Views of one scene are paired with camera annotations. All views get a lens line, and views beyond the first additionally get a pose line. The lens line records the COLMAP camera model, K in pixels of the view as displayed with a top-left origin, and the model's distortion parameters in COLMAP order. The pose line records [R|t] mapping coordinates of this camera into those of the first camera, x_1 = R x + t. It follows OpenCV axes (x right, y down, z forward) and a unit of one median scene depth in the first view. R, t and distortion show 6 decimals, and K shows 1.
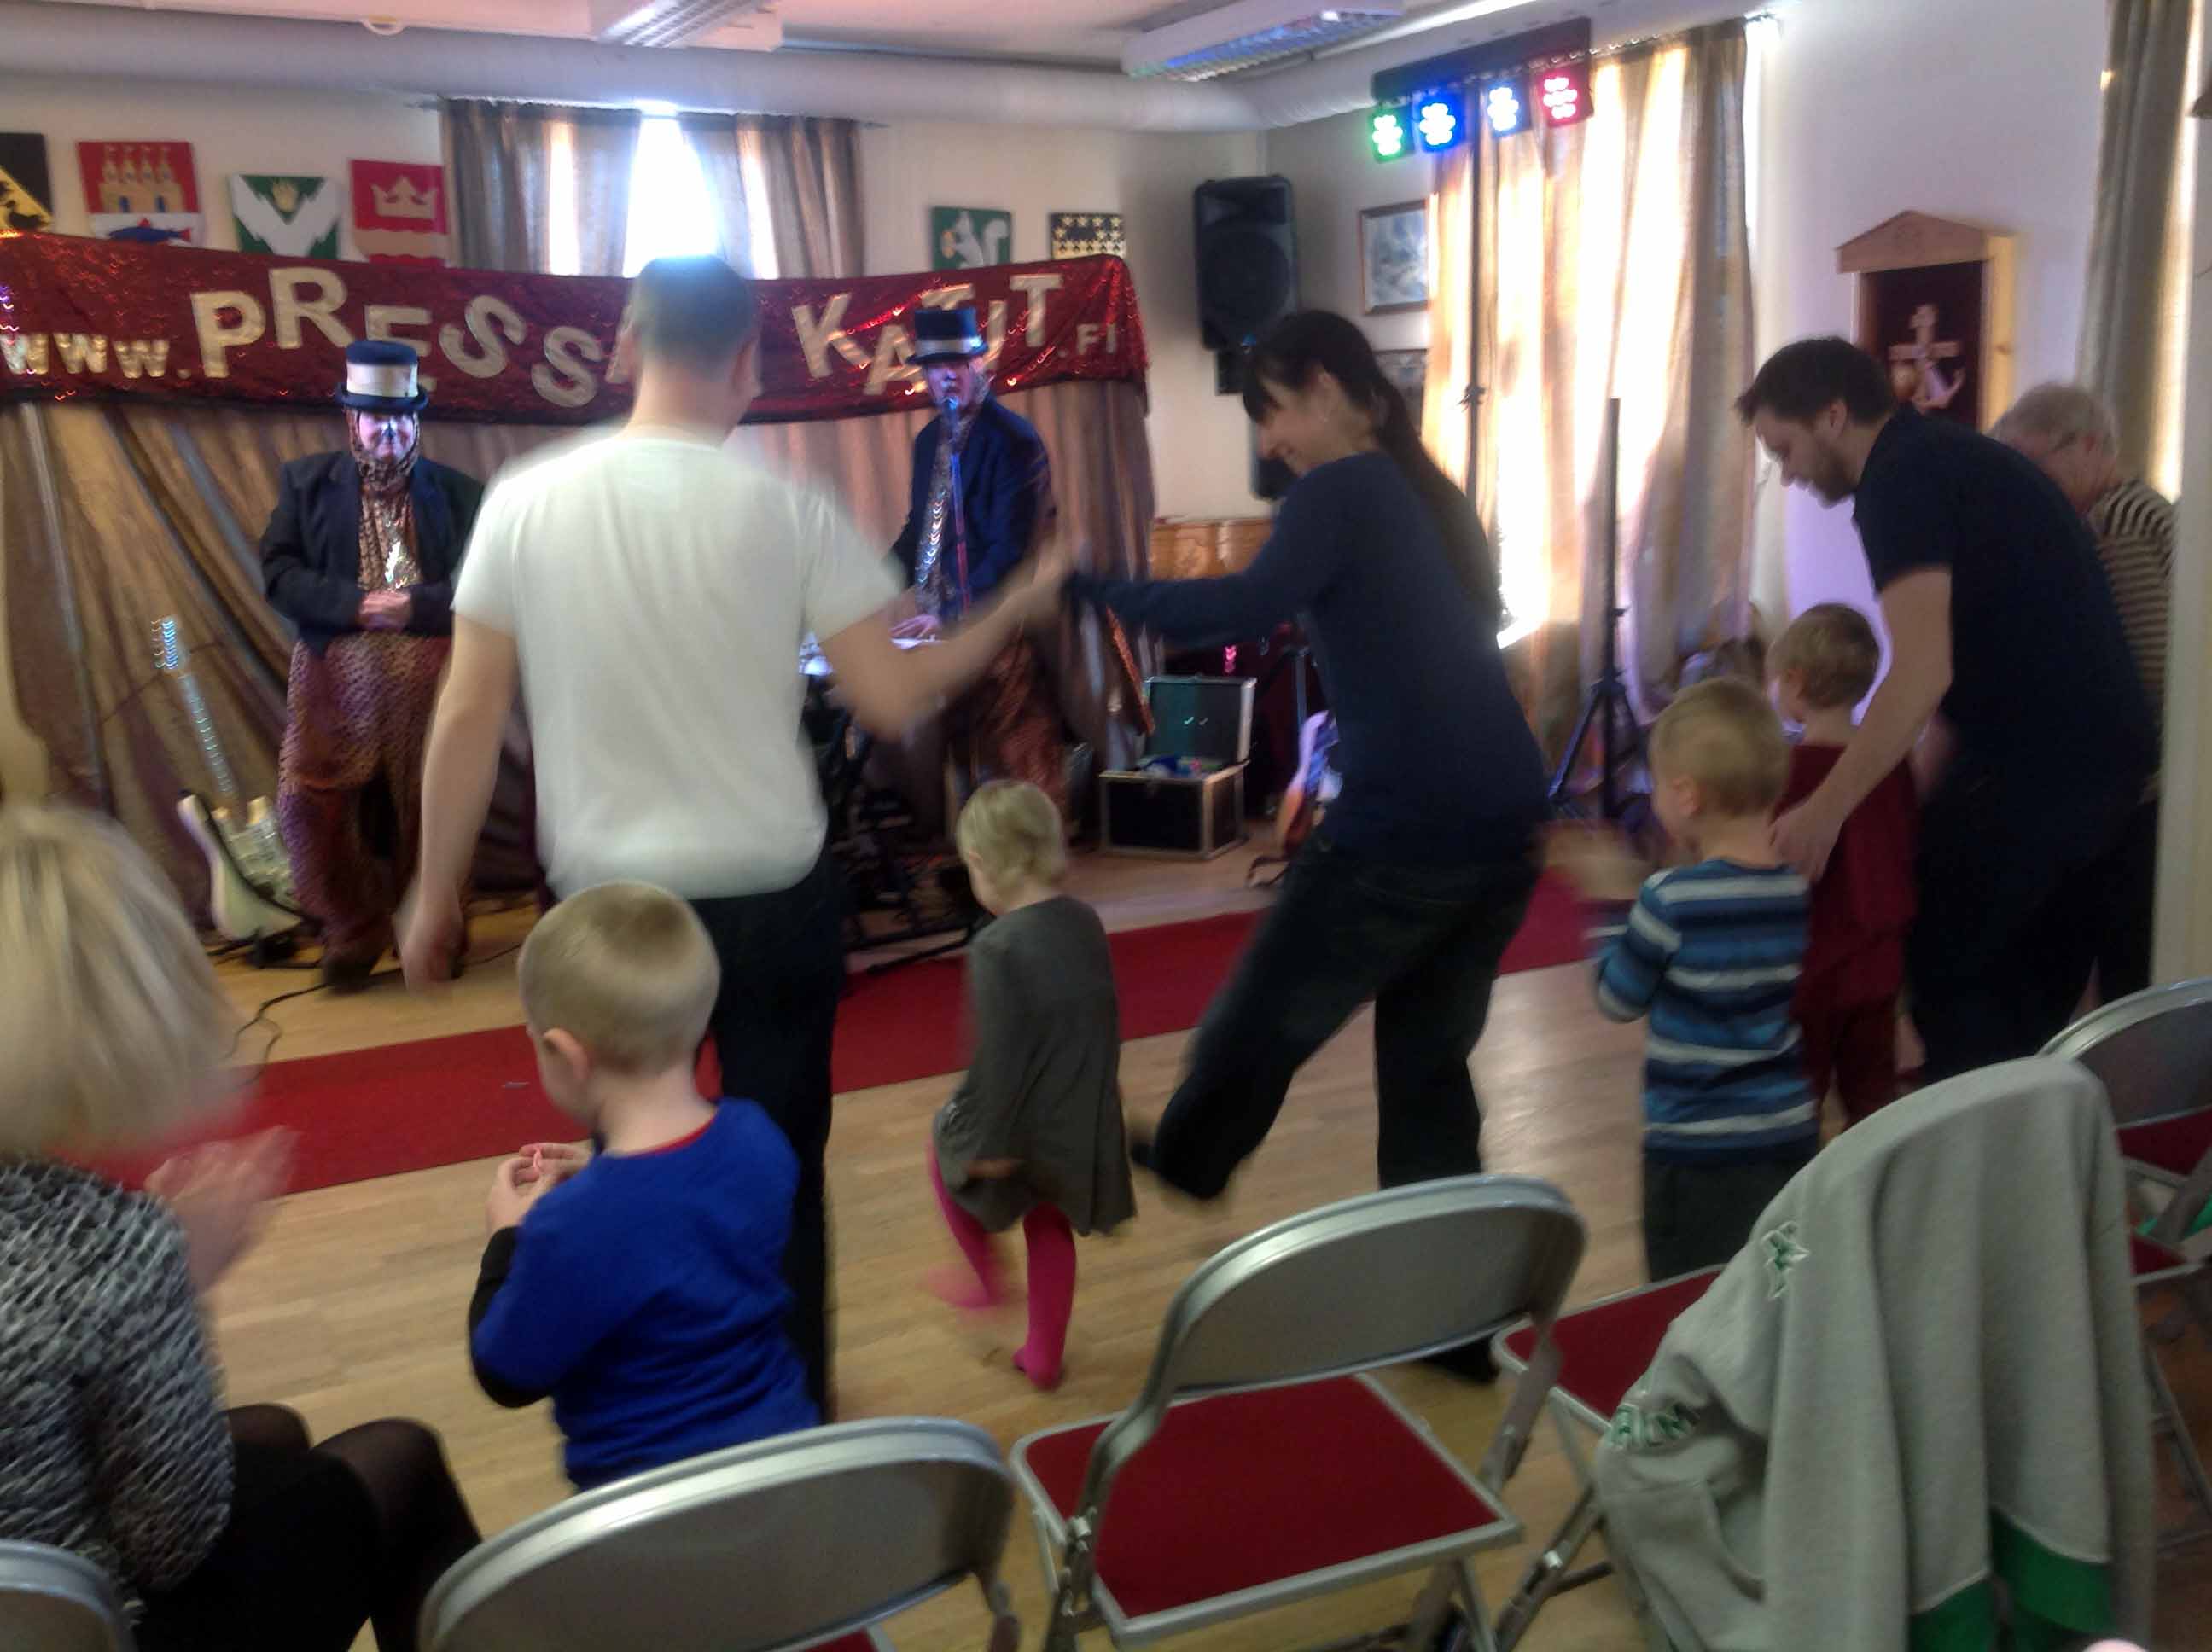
lens RADIAL K [[2139.9, 0, 1133.7], [0, 2139.9, 812.8], [0, 0, 1]] dist [0.126962, -0.266177]
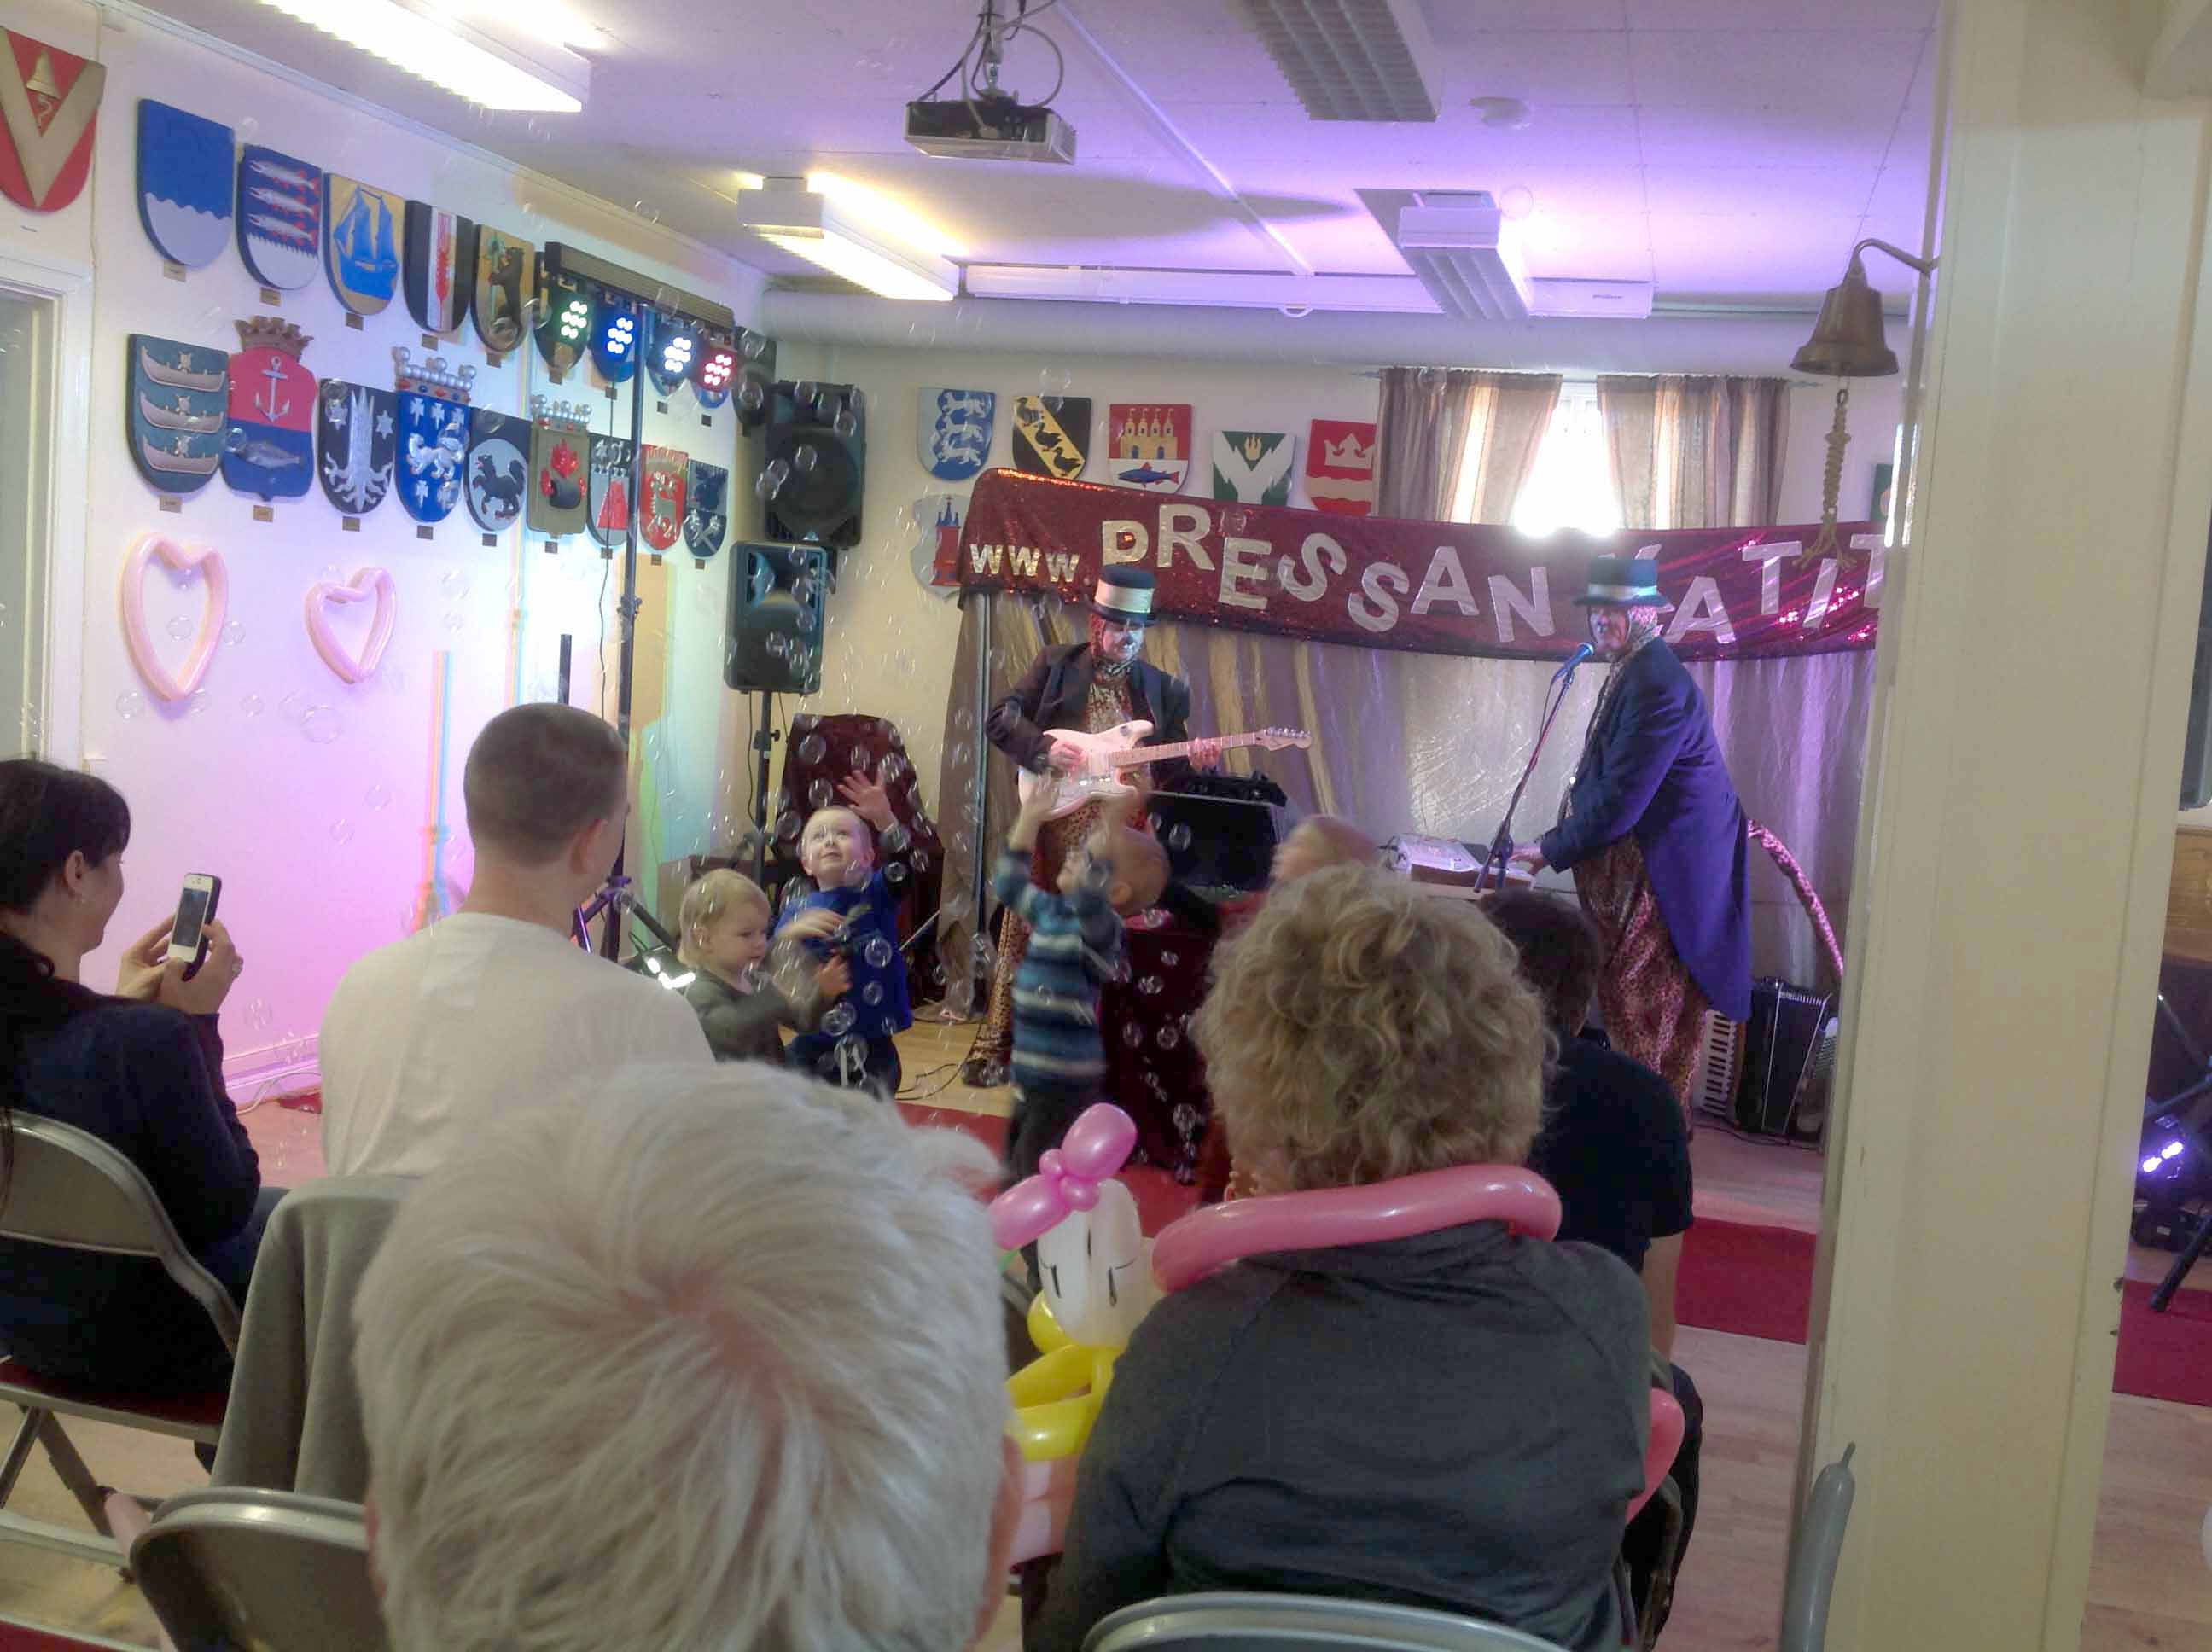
lens RADIAL K [[2132.6, 0, 1106.0], [0, 2132.6, 826.0], [0, 0, 1]] dist [0.142054, -0.294327]
pose [[0.698976, 0.140100, -0.701288, 0.420008], [-0.212953, 0.976913, -0.017088, -0.036863], [0.682703, 0.161286, 0.712673, 0.114352]]
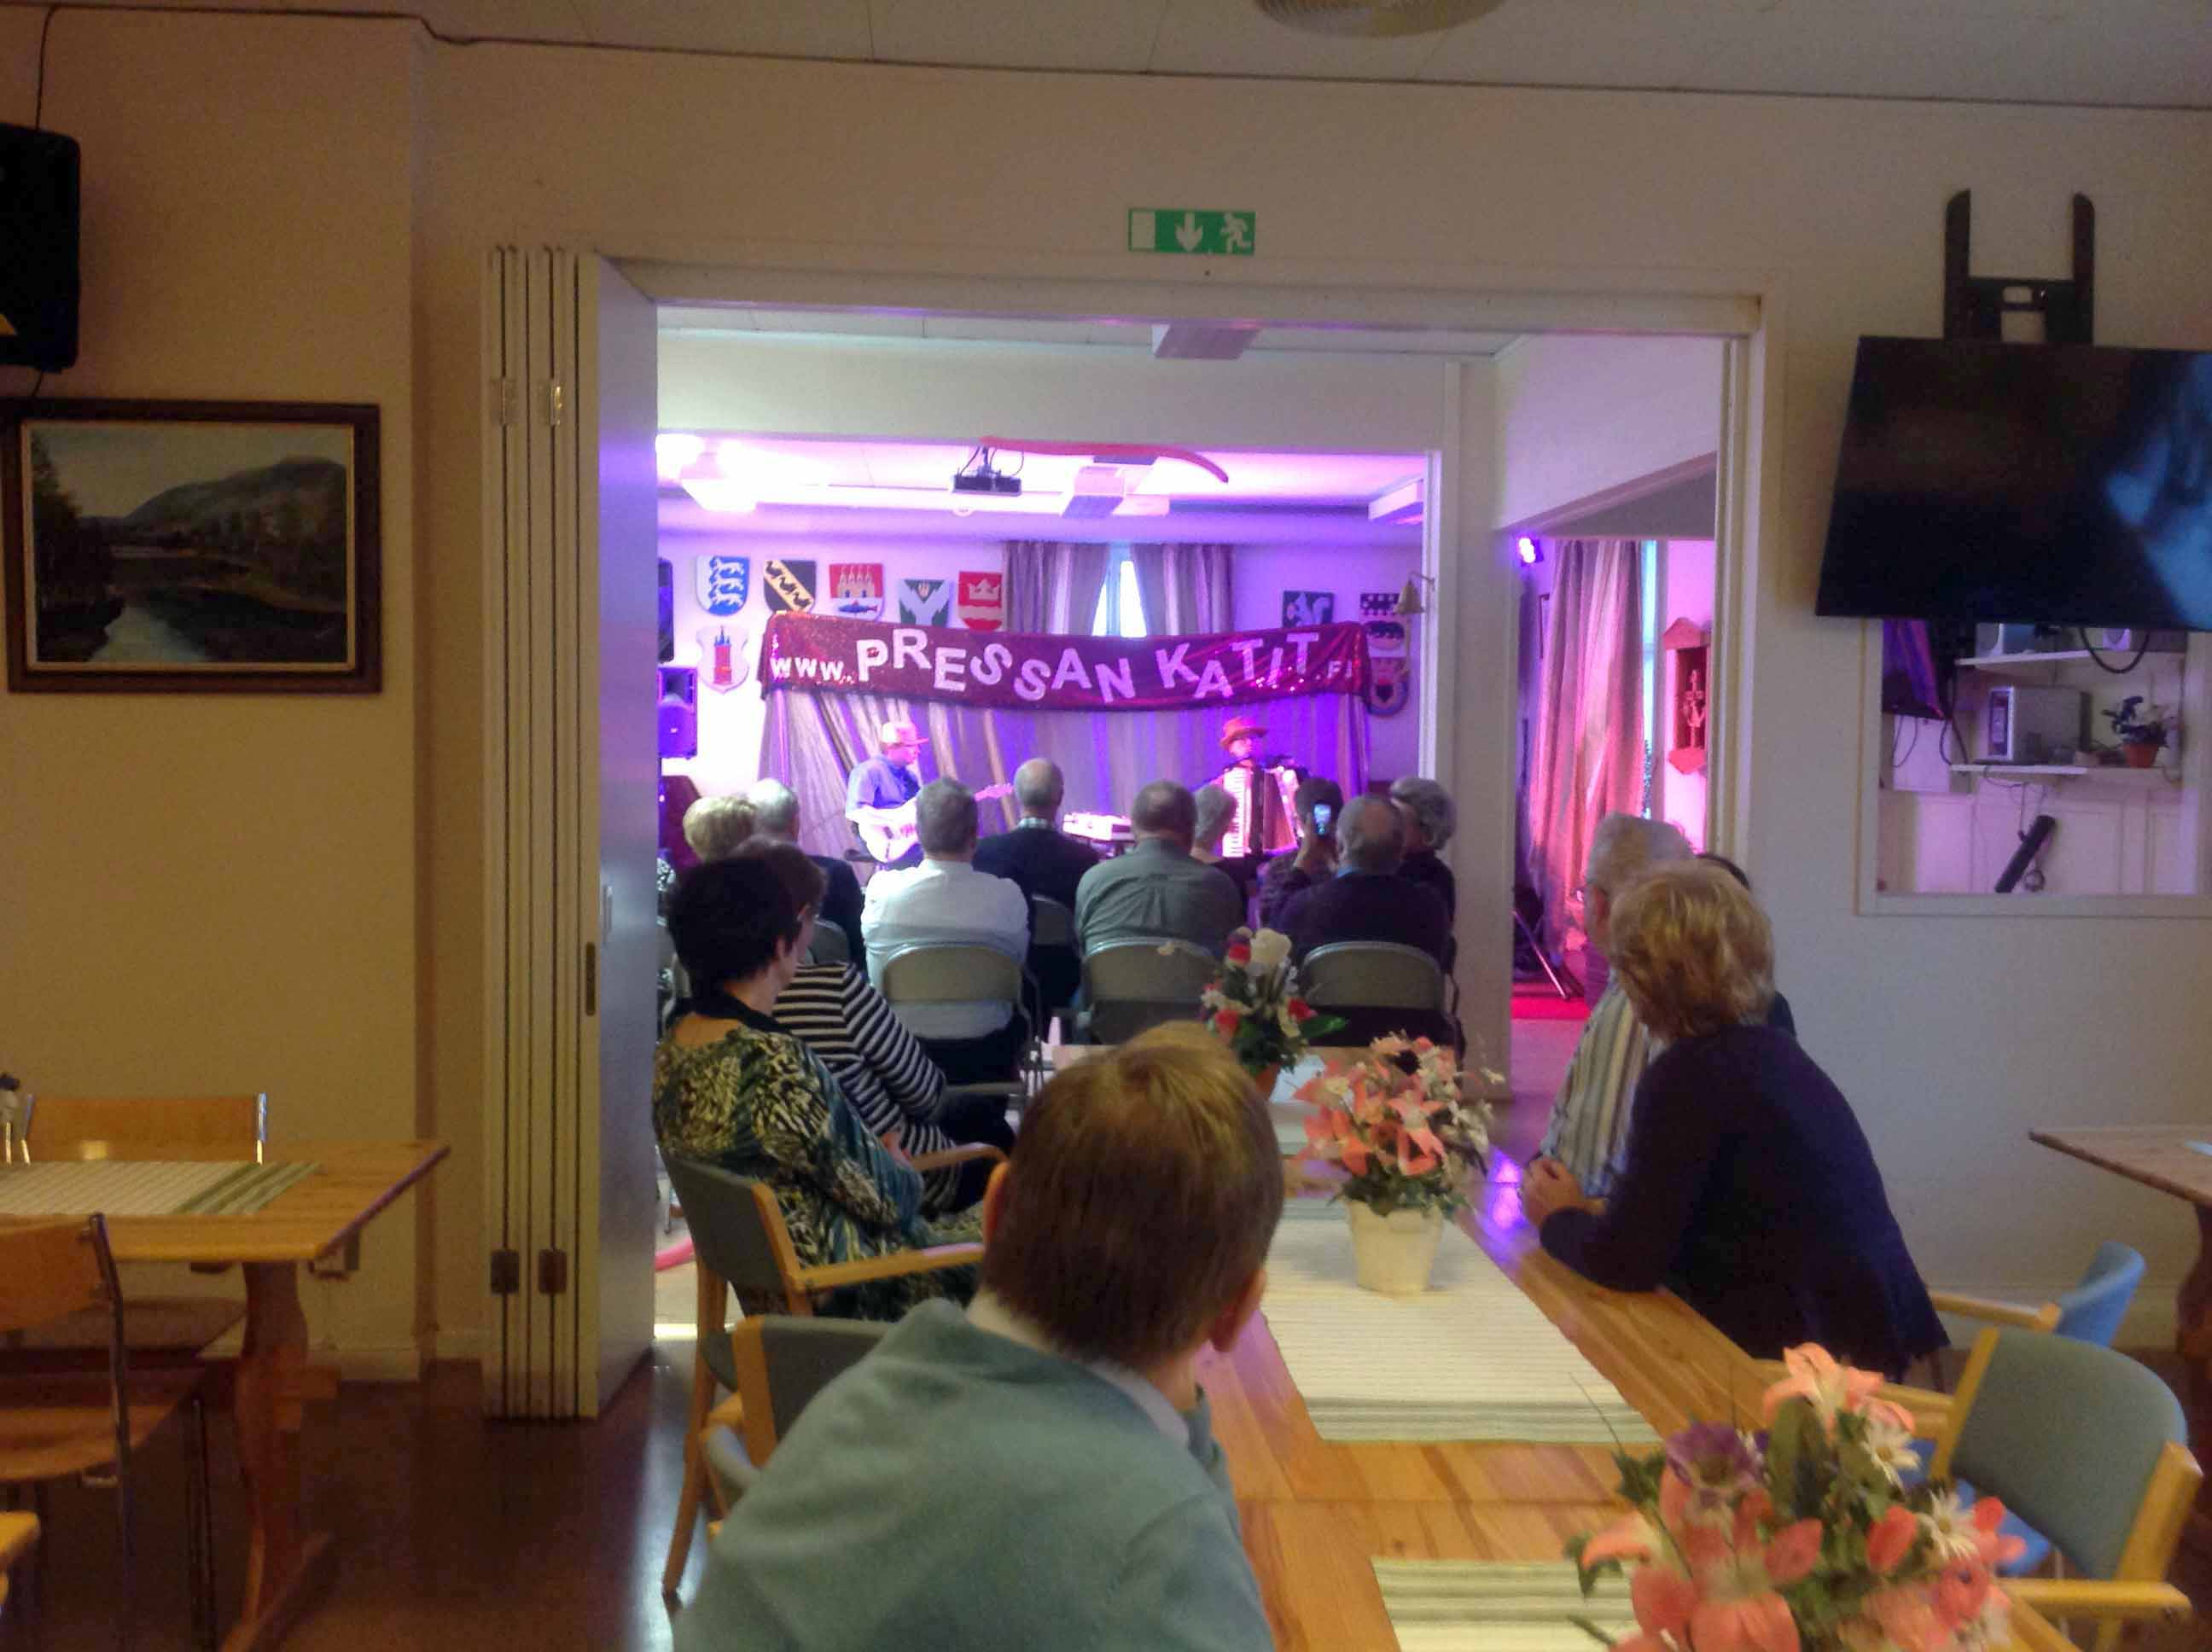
lens RADIAL K [[2139.9, 0, 1133.7], [0, 2139.9, 812.8], [0, 0, 1]] dist [0.126962, -0.266177]
pose [[0.909141, 0.057728, -0.412468, 0.581423], [-0.110503, 0.988288, -0.105245, 0.096525], [0.401561, 0.141262, 0.904872, -0.637808]]
